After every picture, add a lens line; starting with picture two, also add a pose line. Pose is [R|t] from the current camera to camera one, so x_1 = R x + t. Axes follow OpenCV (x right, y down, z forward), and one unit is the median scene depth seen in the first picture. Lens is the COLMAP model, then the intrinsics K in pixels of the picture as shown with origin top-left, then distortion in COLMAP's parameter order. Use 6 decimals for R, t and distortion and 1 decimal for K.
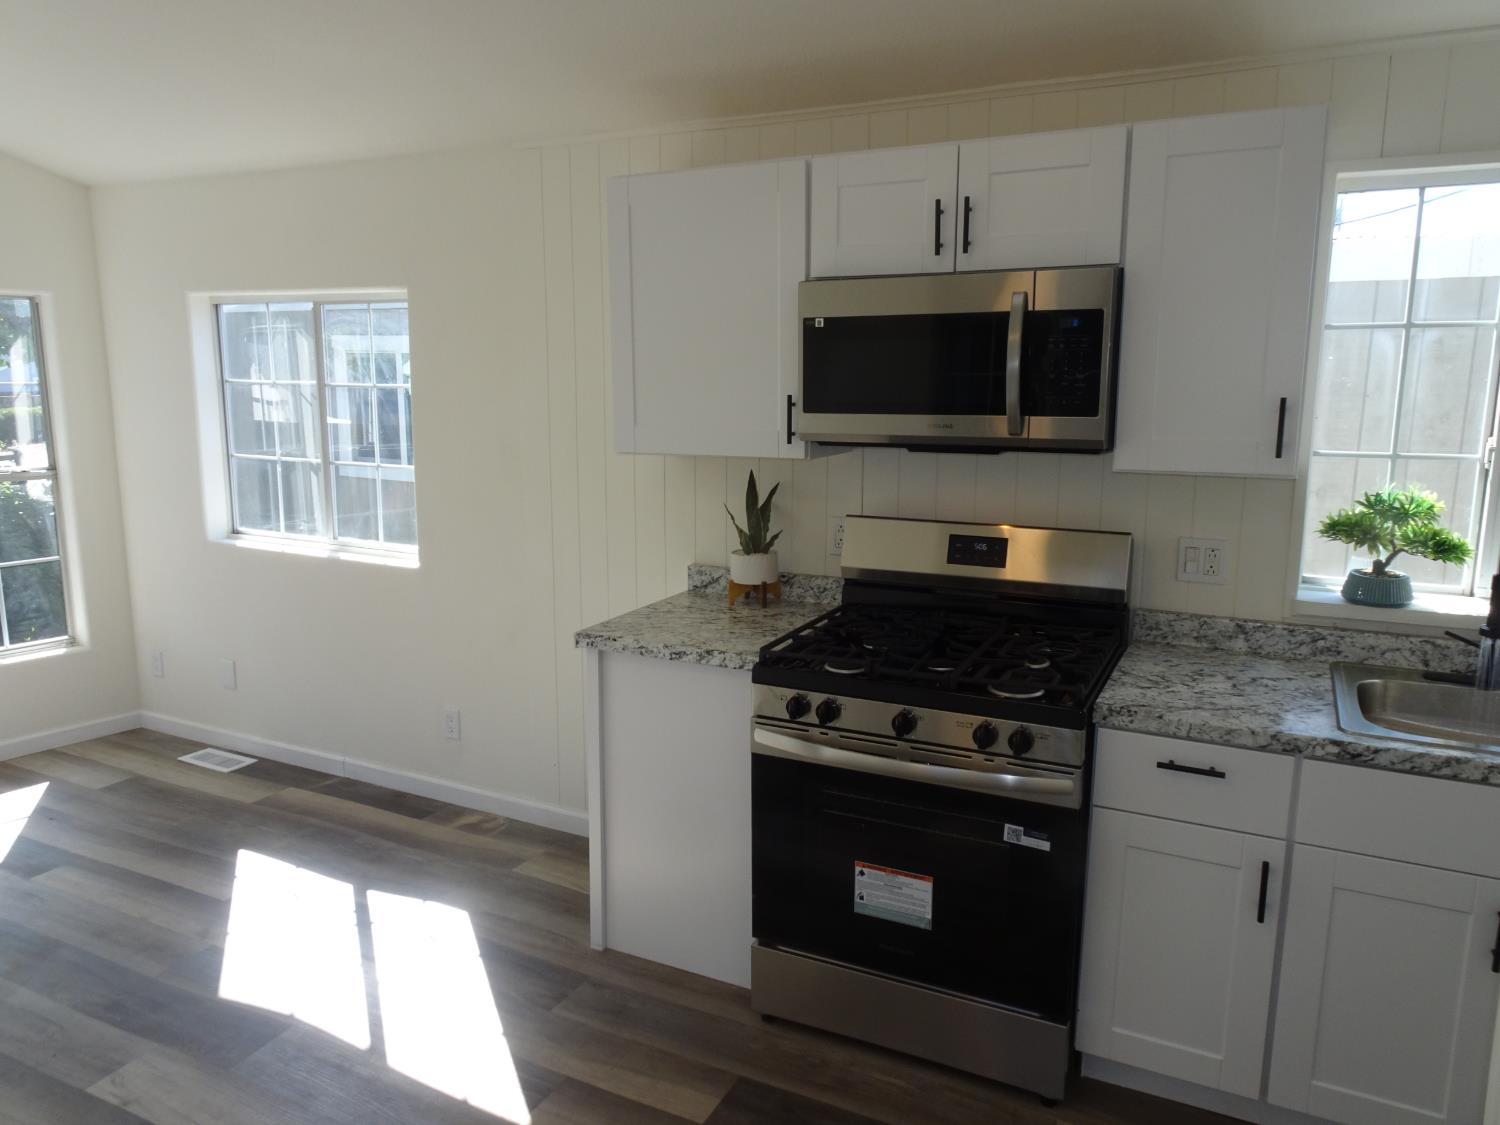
lens RADIAL K [[1054.8, 0, 750.0], [0, 1054.8, 562.5], [0, 0, 1]] dist [0.003720, -0.000852]
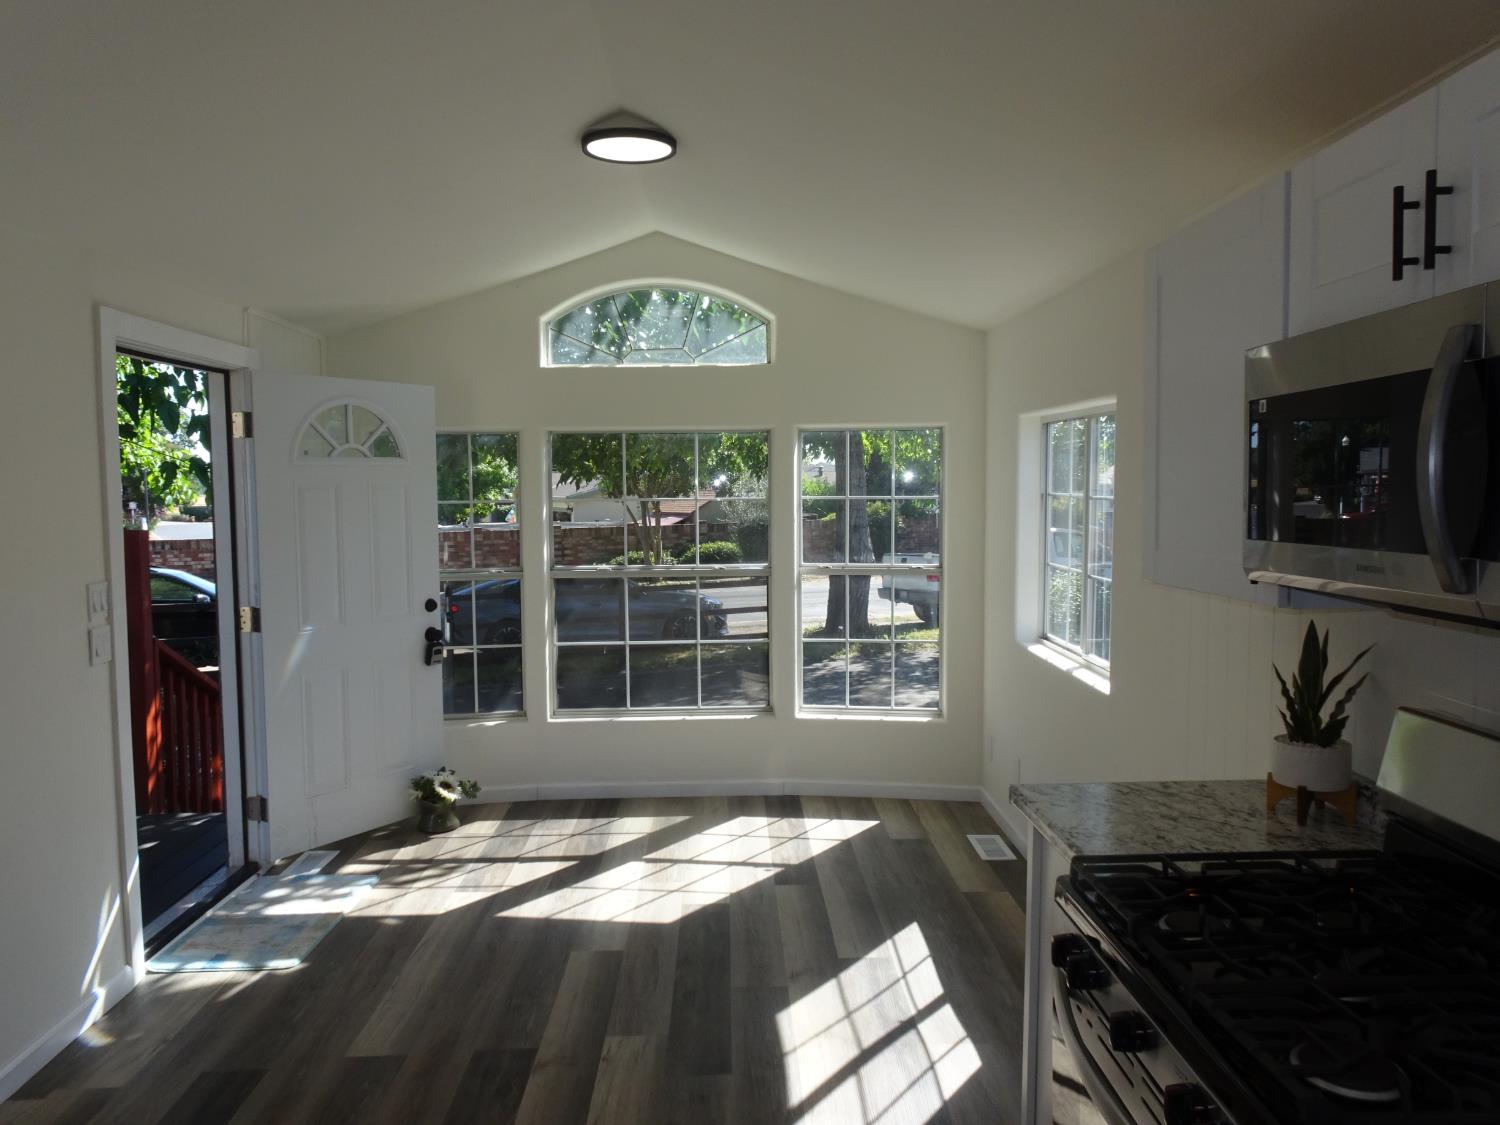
lens RADIAL K [[1062.1, 0, 750.0], [0, 1062.1, 562.5], [0, 0, 1]] dist [0.005737, -0.000548]
pose [[0.476594, 0.055114, -0.877394, 0.536413], [-0.147958, 0.988825, -0.018256, -0.072069], [0.866583, 0.138518, 0.479422, 0.429156]]
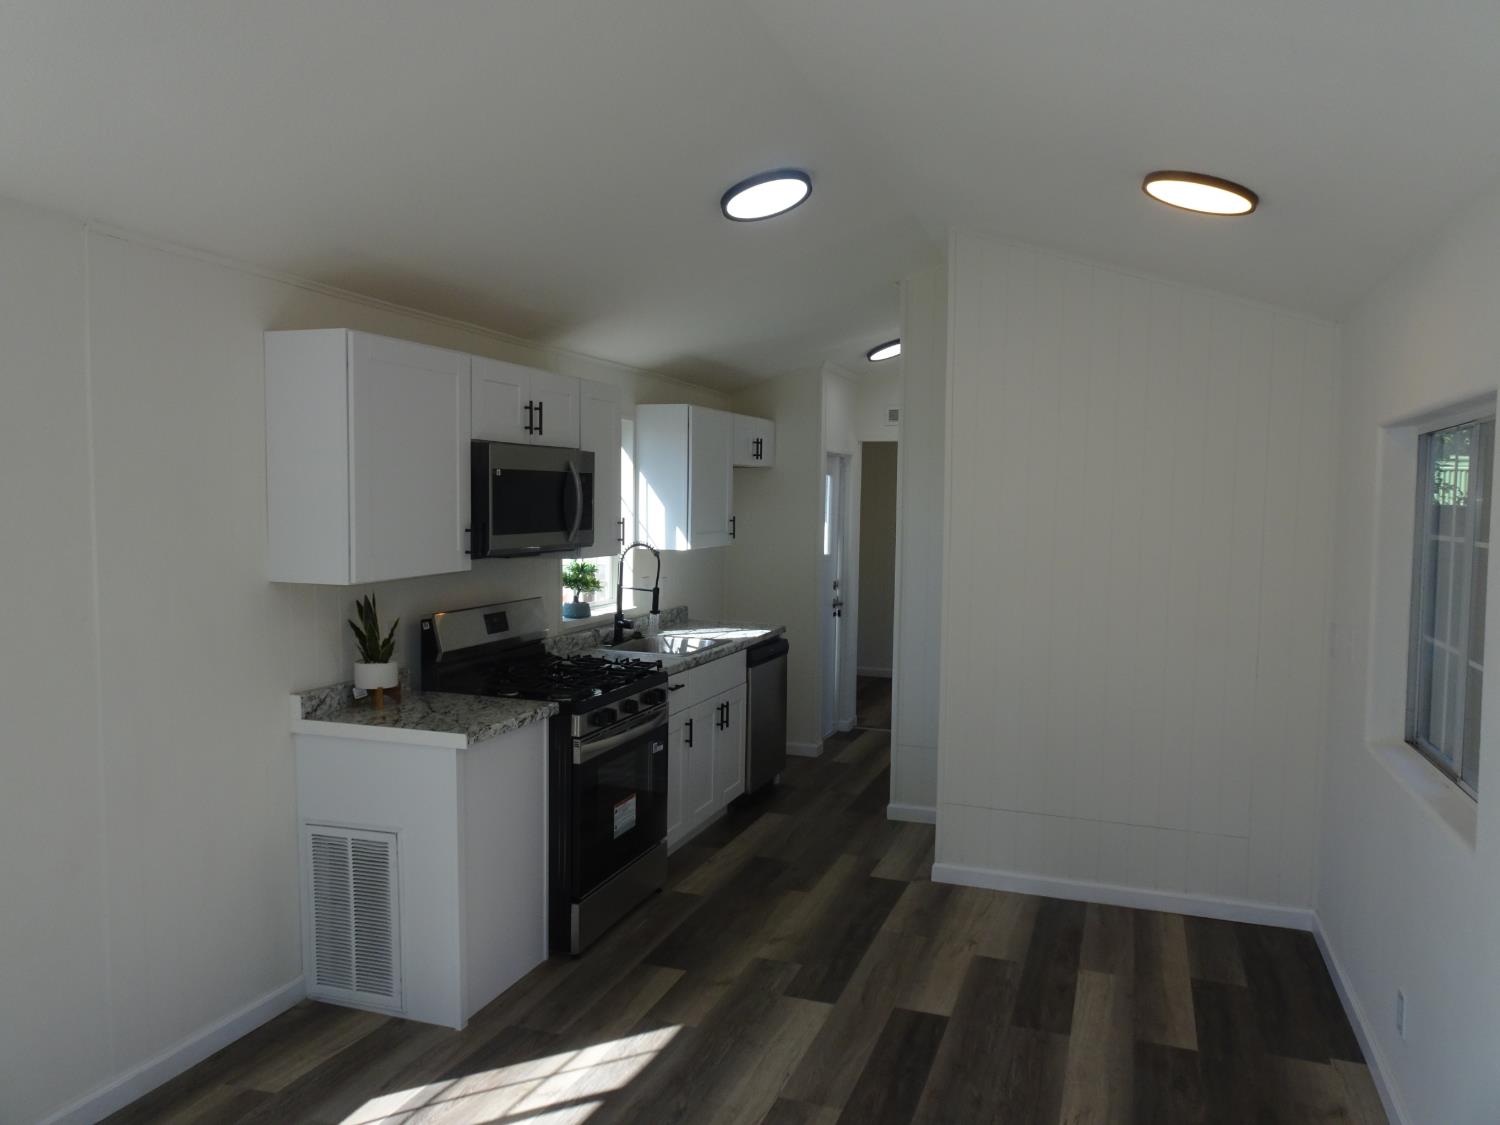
lens RADIAL K [[1059.8, 0, 747.9], [0, 1059.8, 563.0], [0, 0, 1]] dist [0.000801, -0.000443]
pose [[-0.119791, -0.059853, 0.990993, -1.478268], [0.167300, 0.982689, 0.079575, -0.173440], [-0.978601, 0.175326, -0.107704, 0.891595]]
